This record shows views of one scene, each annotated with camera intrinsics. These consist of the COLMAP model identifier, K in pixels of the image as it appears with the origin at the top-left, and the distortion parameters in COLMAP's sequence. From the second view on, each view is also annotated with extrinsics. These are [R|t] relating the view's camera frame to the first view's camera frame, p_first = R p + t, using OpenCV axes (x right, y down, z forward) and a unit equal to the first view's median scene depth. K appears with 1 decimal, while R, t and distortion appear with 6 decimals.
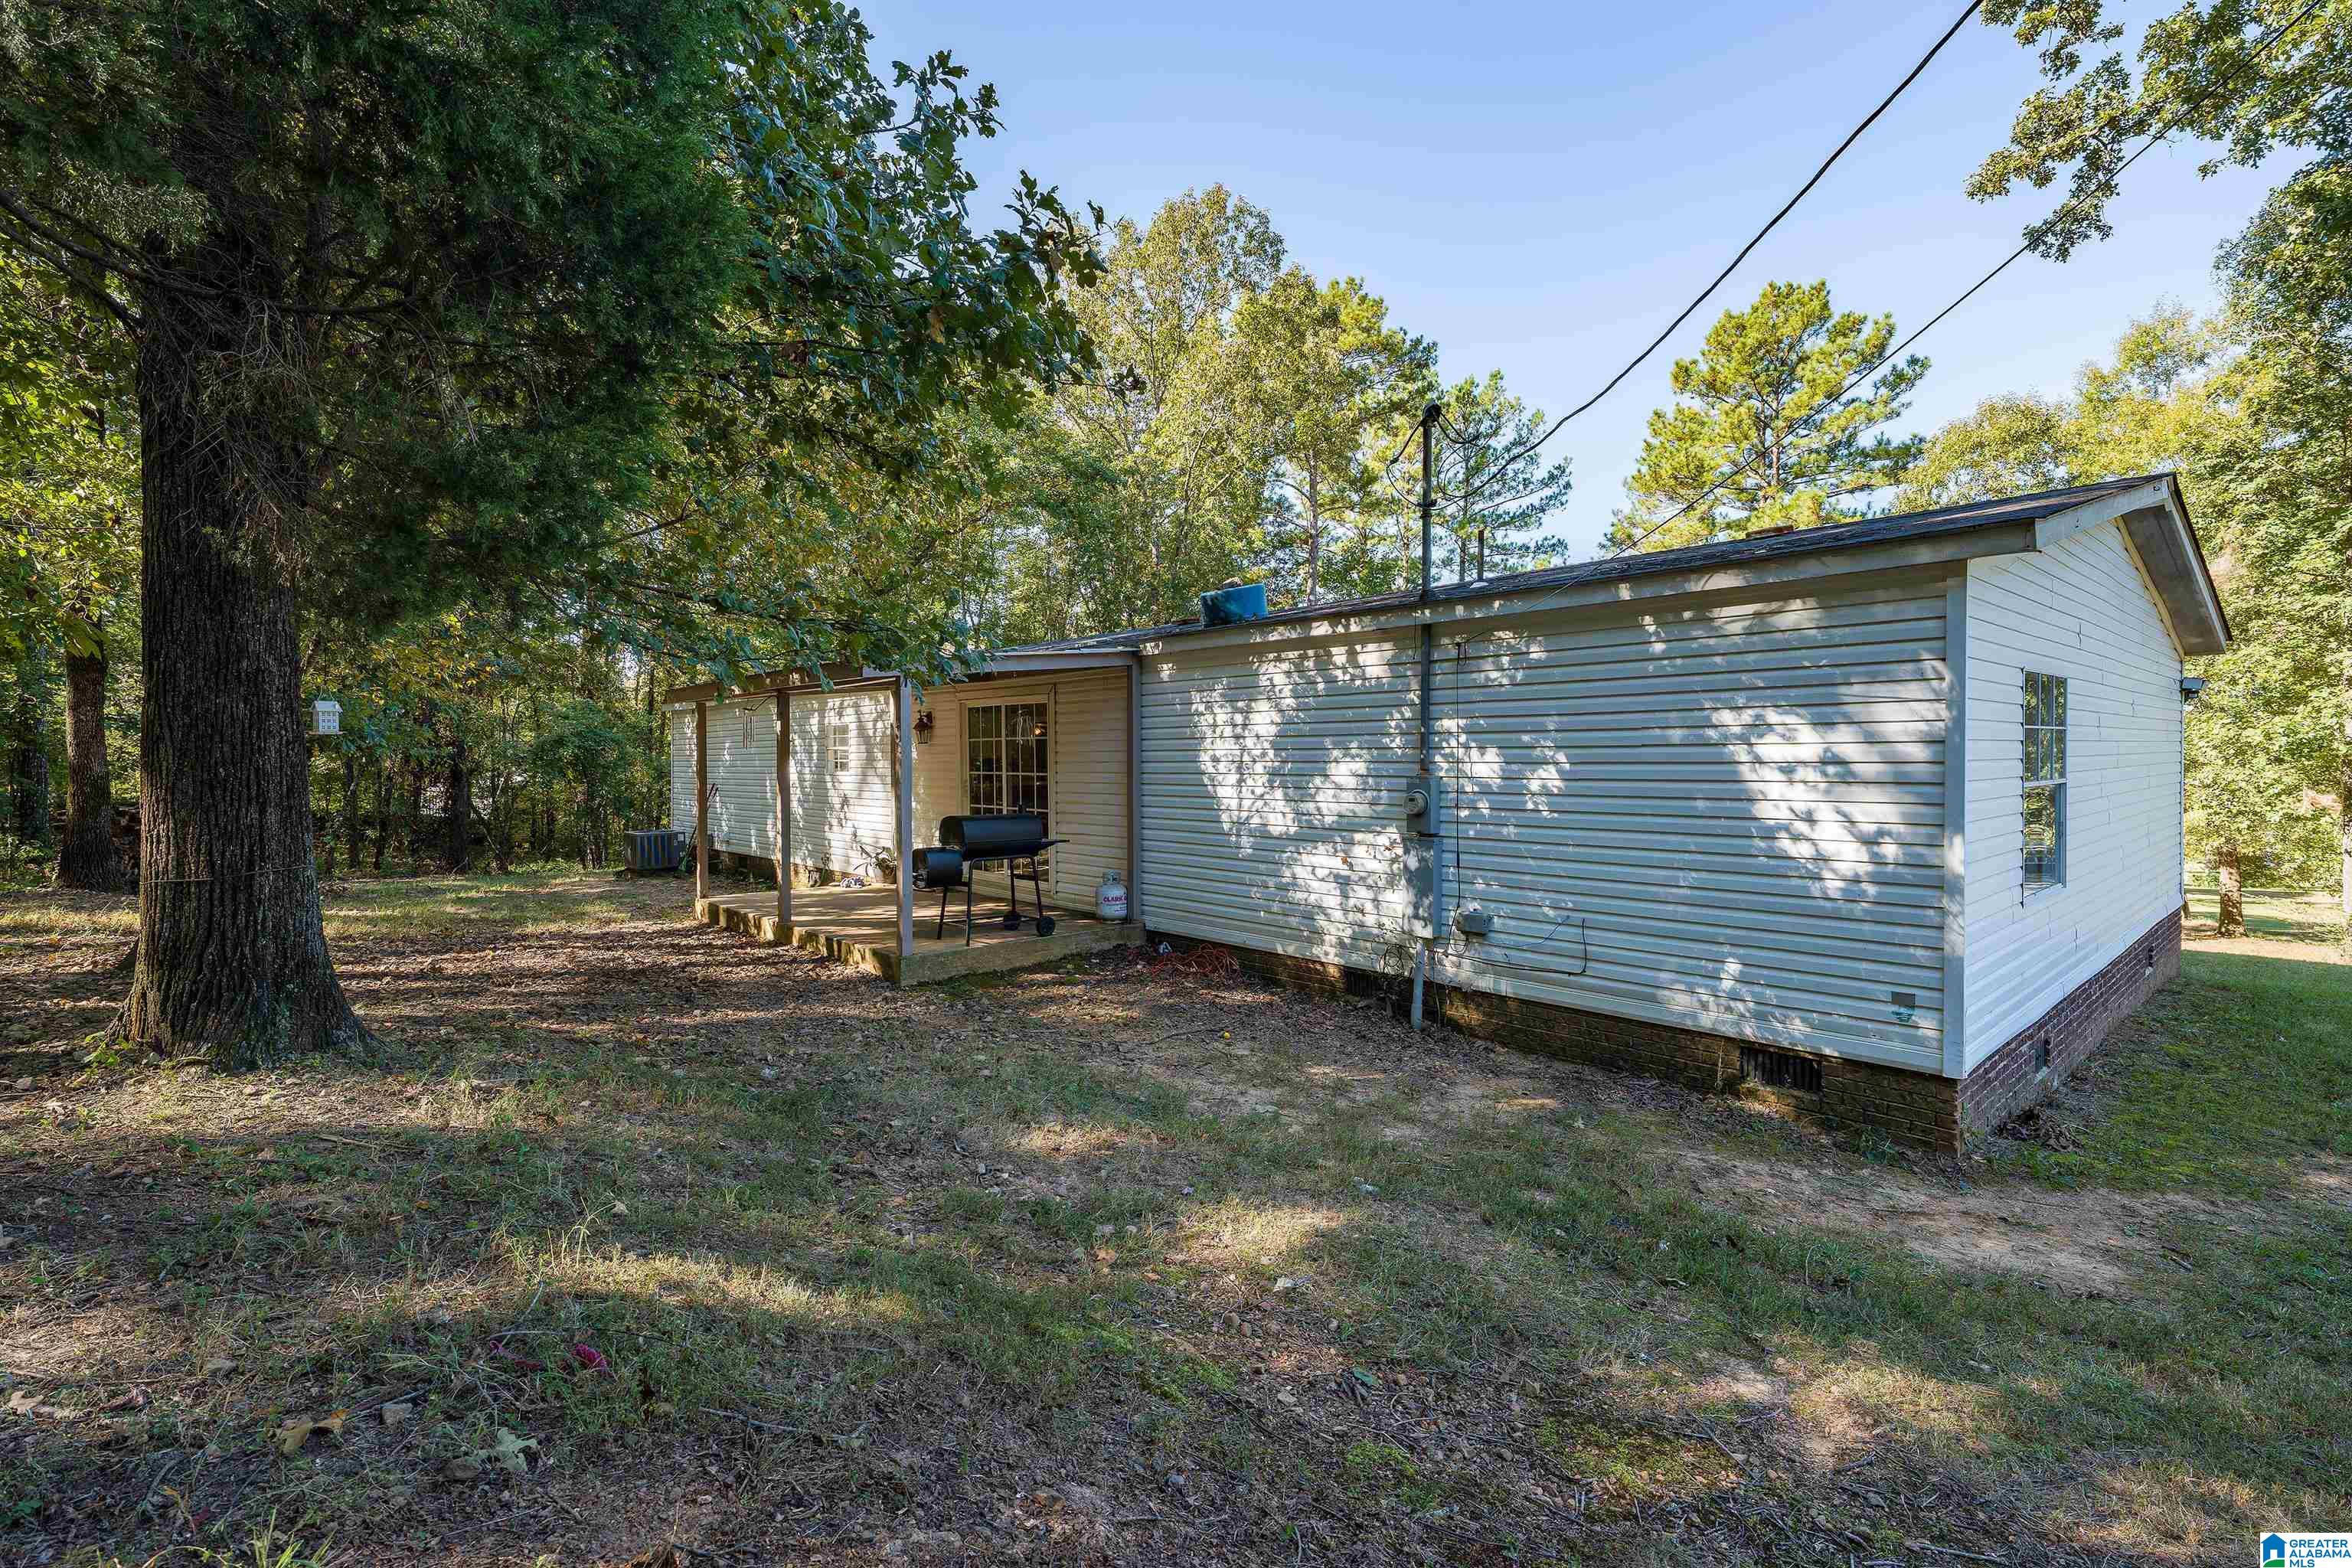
lens RADIAL K [[1065.2, 0, 1175.2], [0, 1065.2, 780.0], [0, 0, 1]] dist [0.000996, 0.000040]
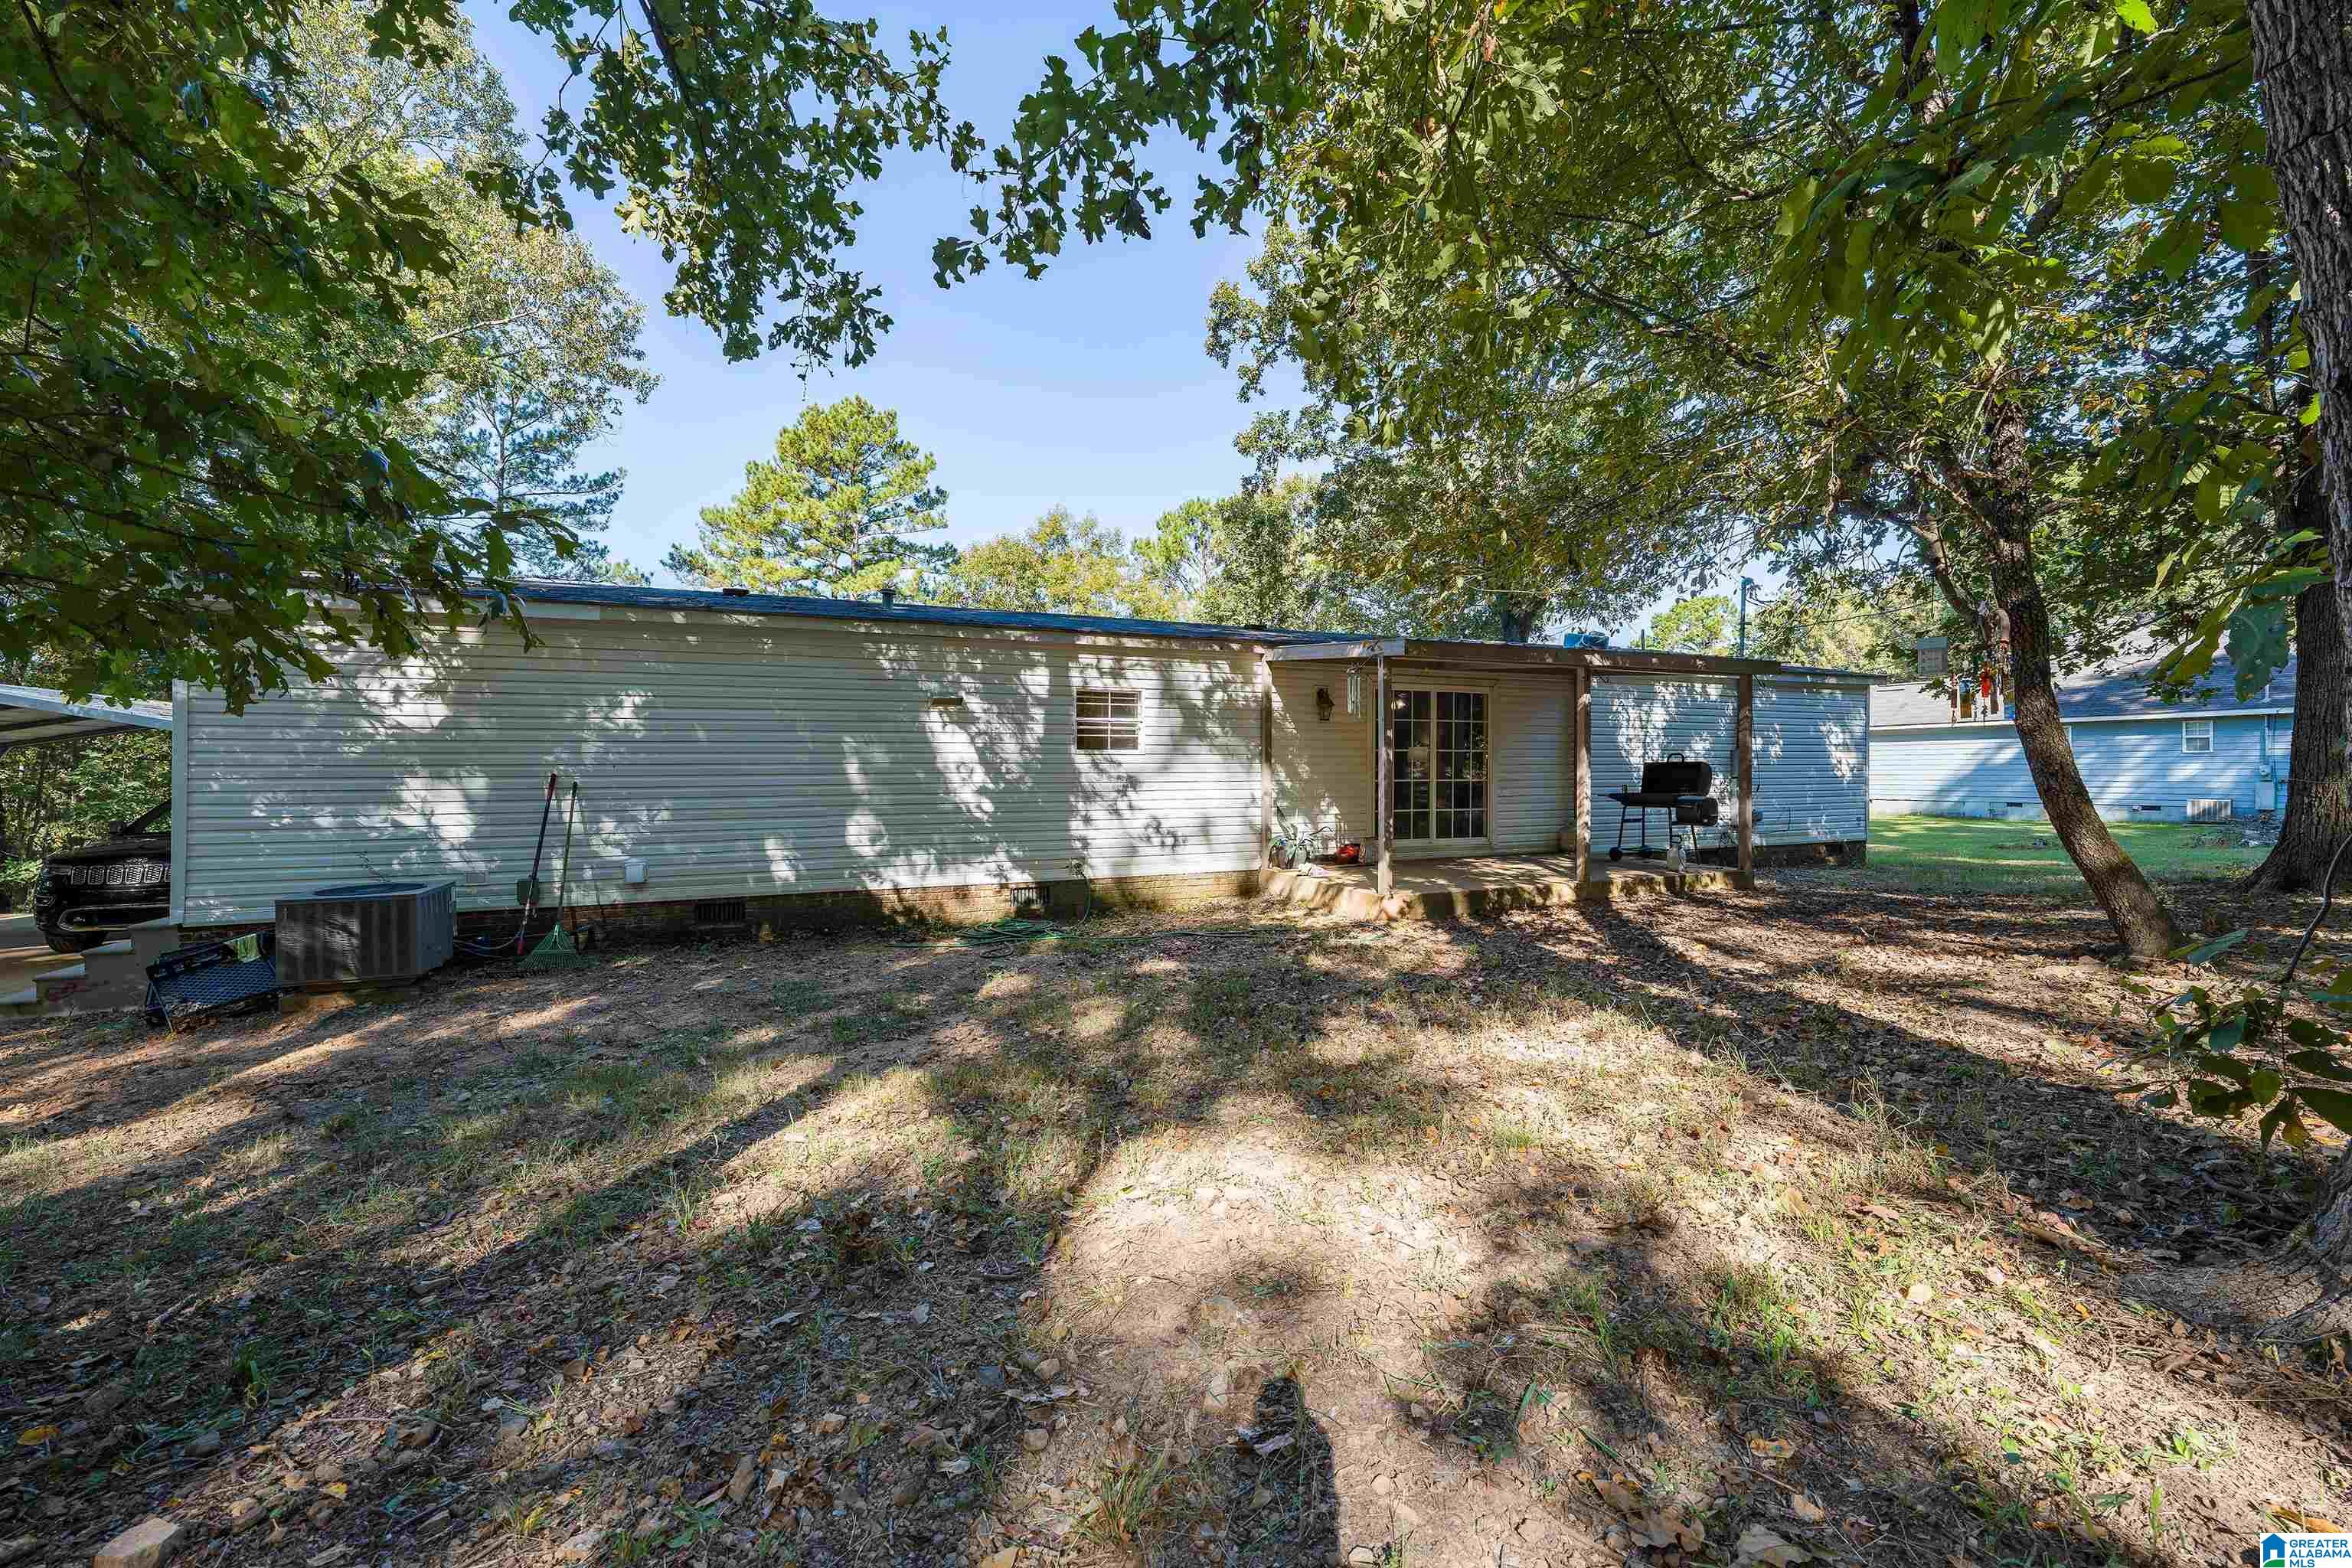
lens RADIAL K [[940.2, 0, 1174.9], [0, 940.2, 775.4], [0, 0, 1]] dist [0.003686, 0.000088]
pose [[0.300058, 0.000254, 0.953921, -1.600722], [0.027990, 0.999567, -0.009071, 0.028739], [-0.953510, 0.029422, 0.299921, 1.282526]]
